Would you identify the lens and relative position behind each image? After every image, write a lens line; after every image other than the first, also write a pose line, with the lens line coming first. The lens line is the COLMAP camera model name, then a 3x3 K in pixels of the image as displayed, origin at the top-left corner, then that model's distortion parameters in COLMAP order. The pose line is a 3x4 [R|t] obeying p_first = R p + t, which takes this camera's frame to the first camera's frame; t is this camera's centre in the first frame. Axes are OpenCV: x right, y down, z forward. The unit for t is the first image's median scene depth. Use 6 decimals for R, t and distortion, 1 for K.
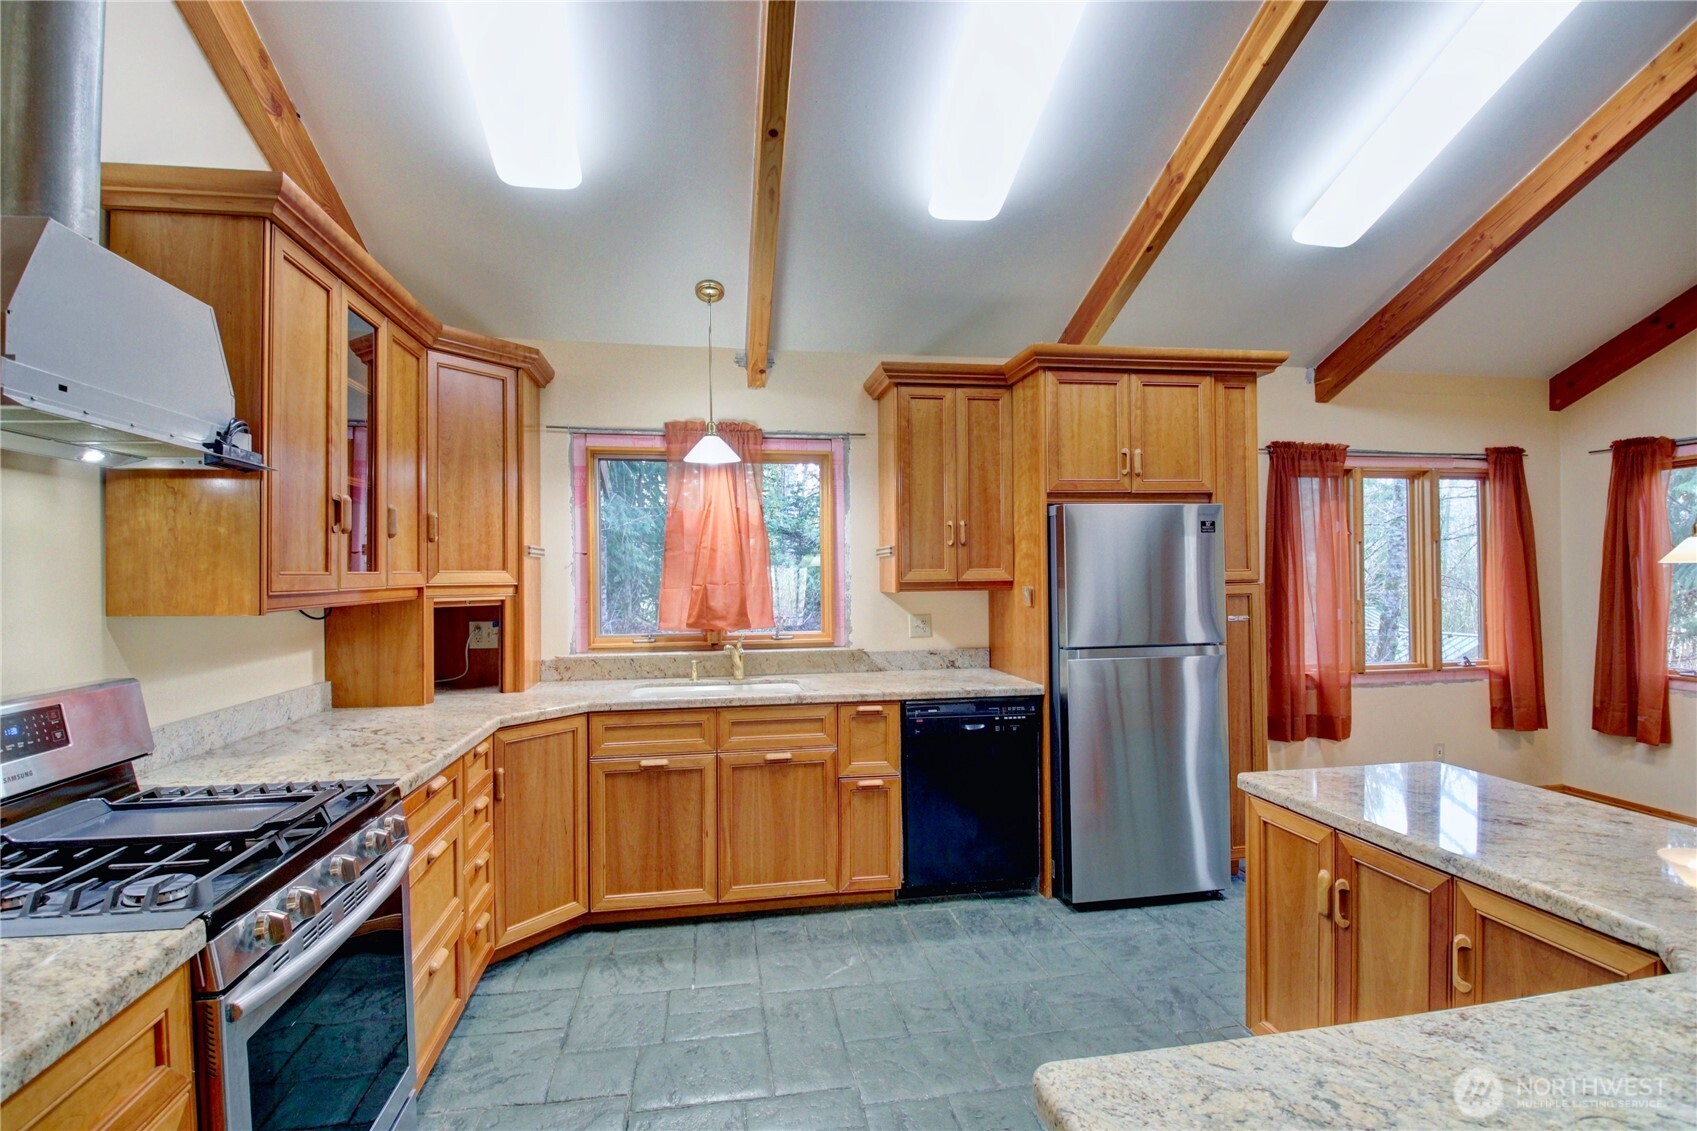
lens RADIAL K [[785.8, 0, 837.8], [0, 785.8, 574.4], [0, 0, 1]] dist [0.025325, -0.032679]
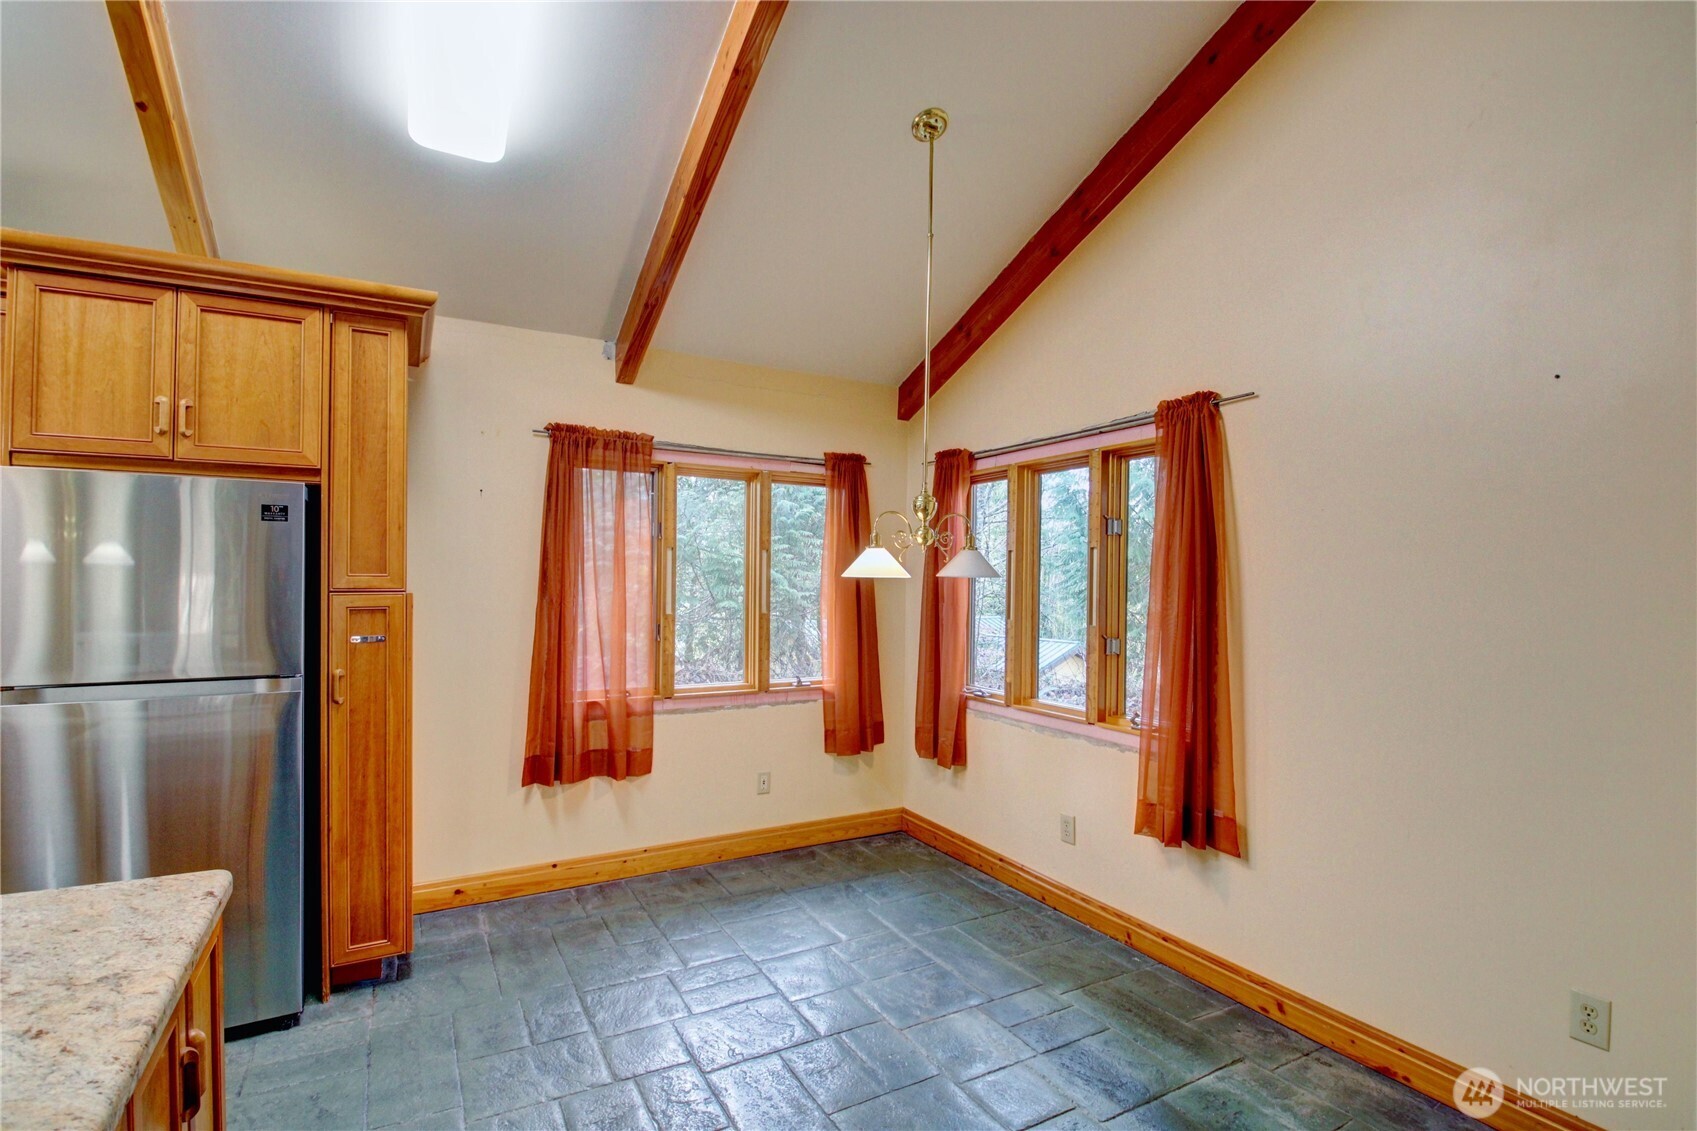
lens RADIAL K [[789.3, 0, 838.8], [0, 789.3, 574.9], [0, 0, 1]] dist [0.009134, -0.021471]
pose [[0.940579, 0.023185, 0.338782, 0.726429], [-0.020702, 0.999726, -0.010941, -0.007082], [-0.338942, 0.003278, 0.940801, 0.153295]]
